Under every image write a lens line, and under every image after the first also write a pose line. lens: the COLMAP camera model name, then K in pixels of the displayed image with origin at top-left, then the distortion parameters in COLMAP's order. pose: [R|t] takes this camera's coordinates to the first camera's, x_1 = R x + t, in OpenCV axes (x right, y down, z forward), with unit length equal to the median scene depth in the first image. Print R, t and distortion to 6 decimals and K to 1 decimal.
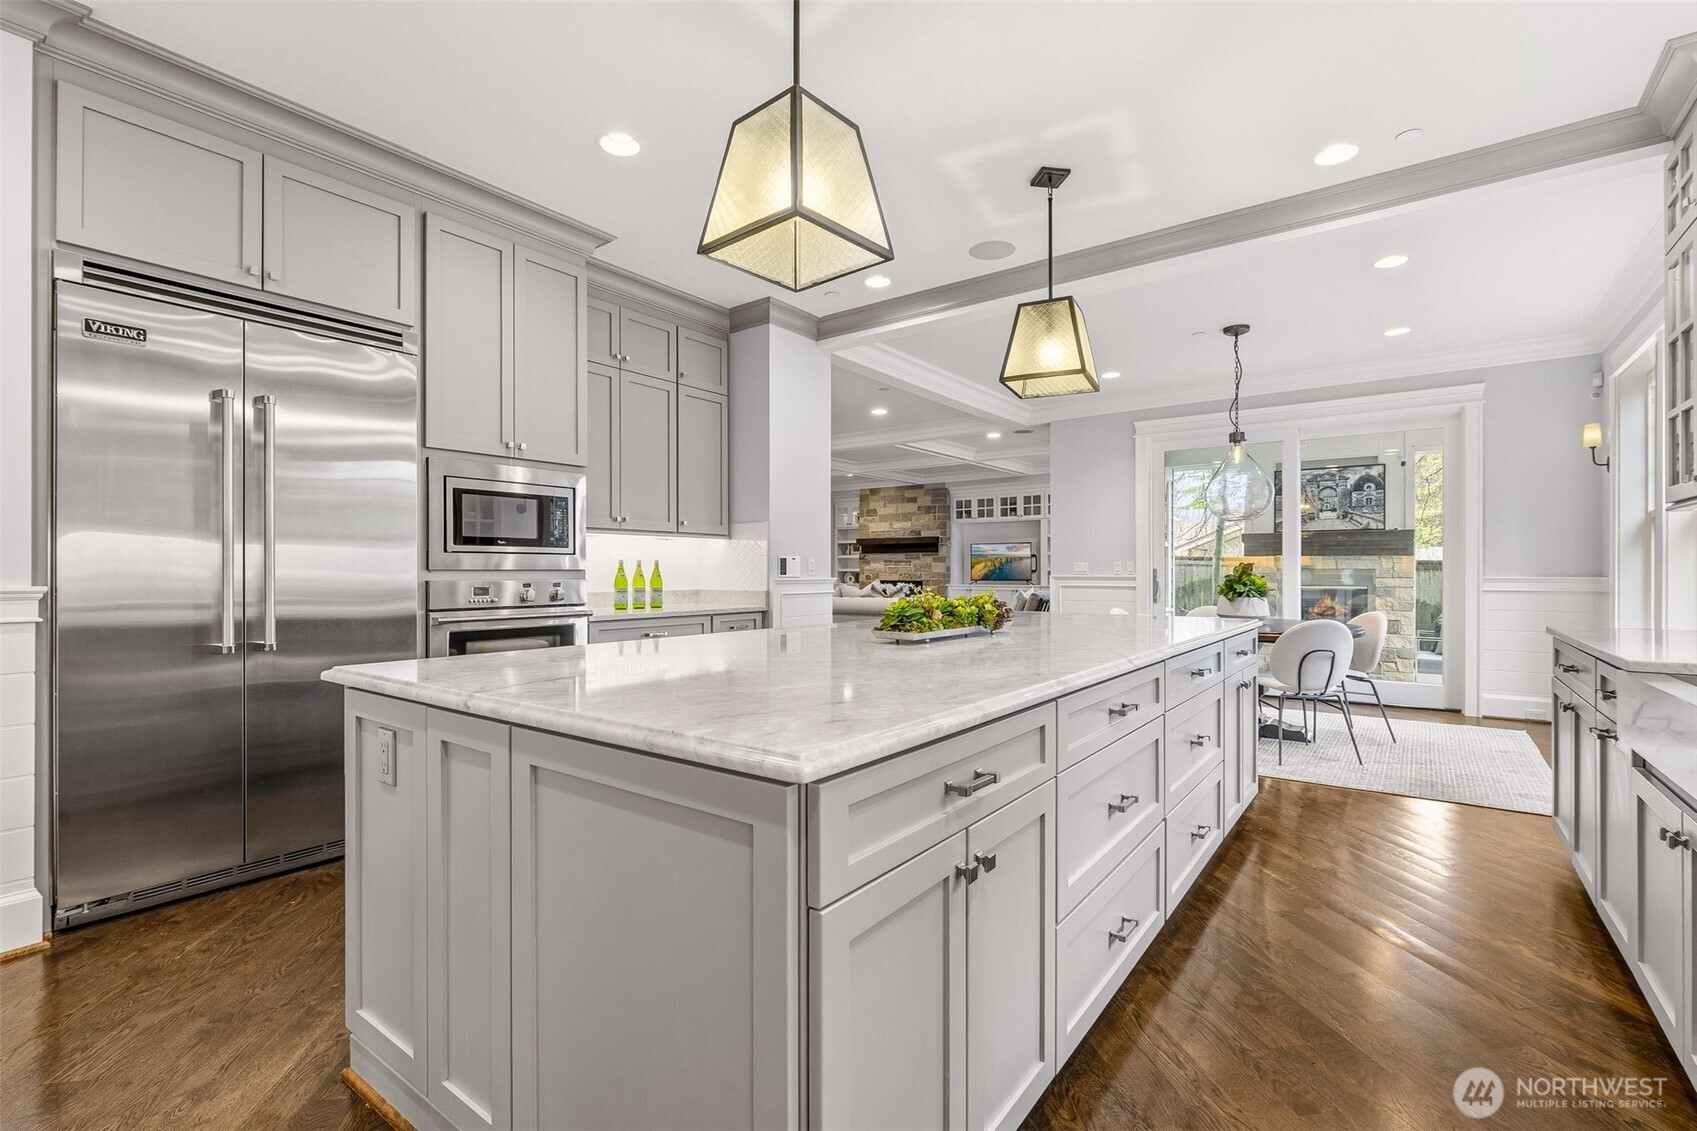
lens RADIAL K [[771.0, 0, 848.5], [0, 771.0, 562.8], [0, 0, 1]] dist [0.004344, -0.000297]
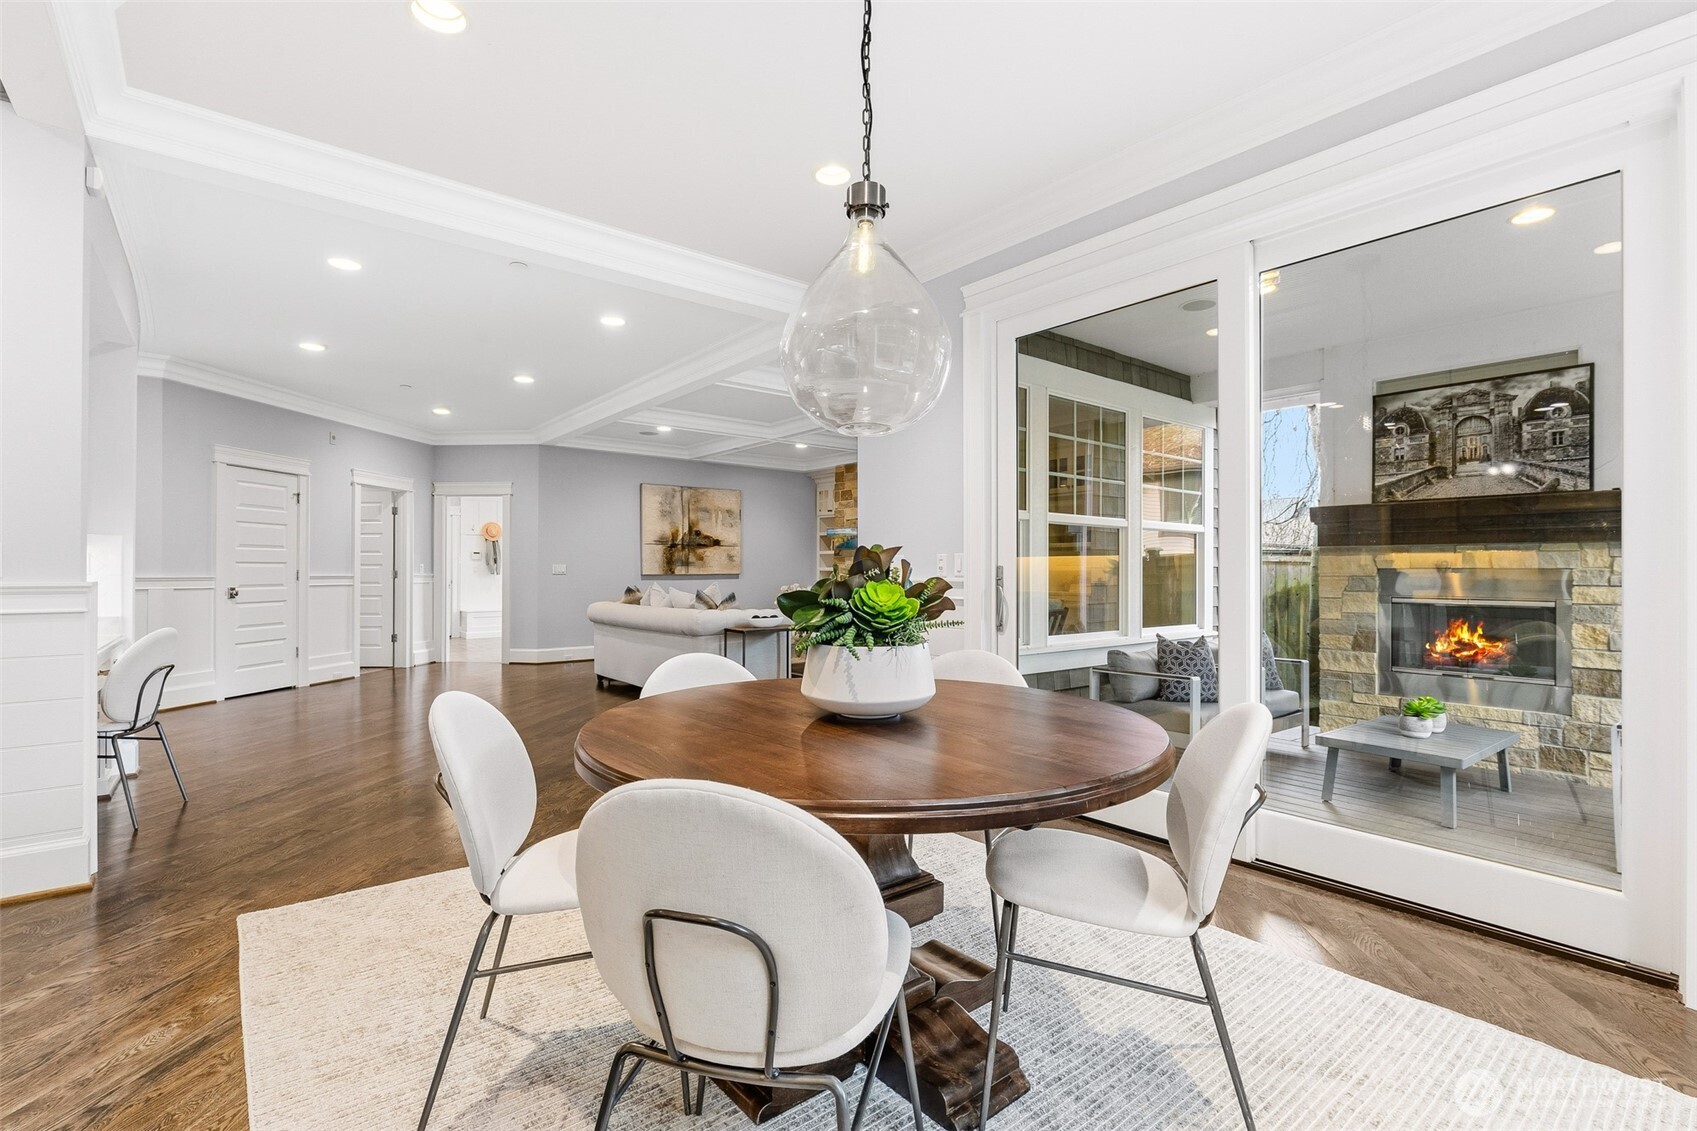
lens RADIAL K [[771.0, 0, 850.8], [0, 771.0, 561.7], [0, 0, 1]] dist [0.004344, -0.000297]
pose [[0.968661, 0.000214, -0.248385, 0.619470], [-0.000412, 1.000000, -0.000747, 0.007656], [0.248385, 0.000826, 0.968661, 0.682028]]
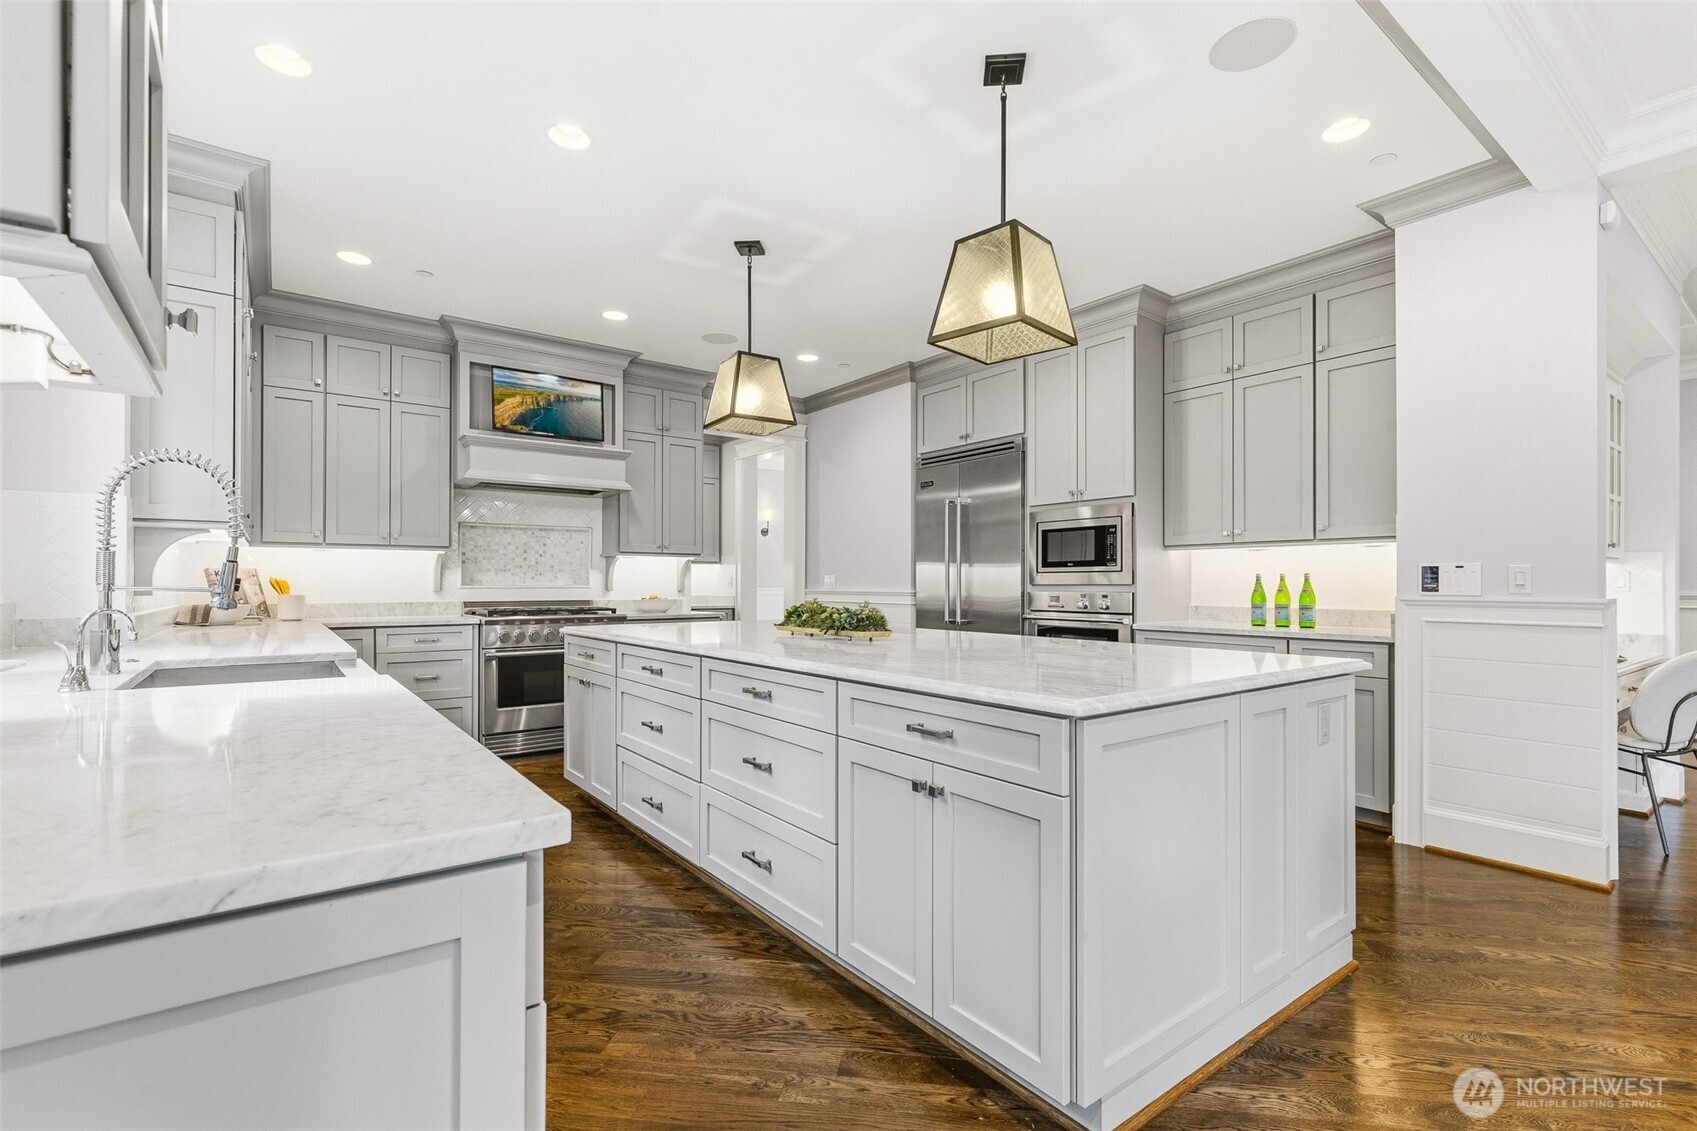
lens RADIAL K [[771.0, 0, 848.7], [0, 771.0, 578.6], [0, 0, 1]] dist [0.004344, -0.000297]
pose [[-0.280790, -0.007351, -0.959741, 0.689092], [0.010171, 0.999892, -0.010634, 0.006512], [0.959715, -0.012747, -0.280685, 0.707257]]
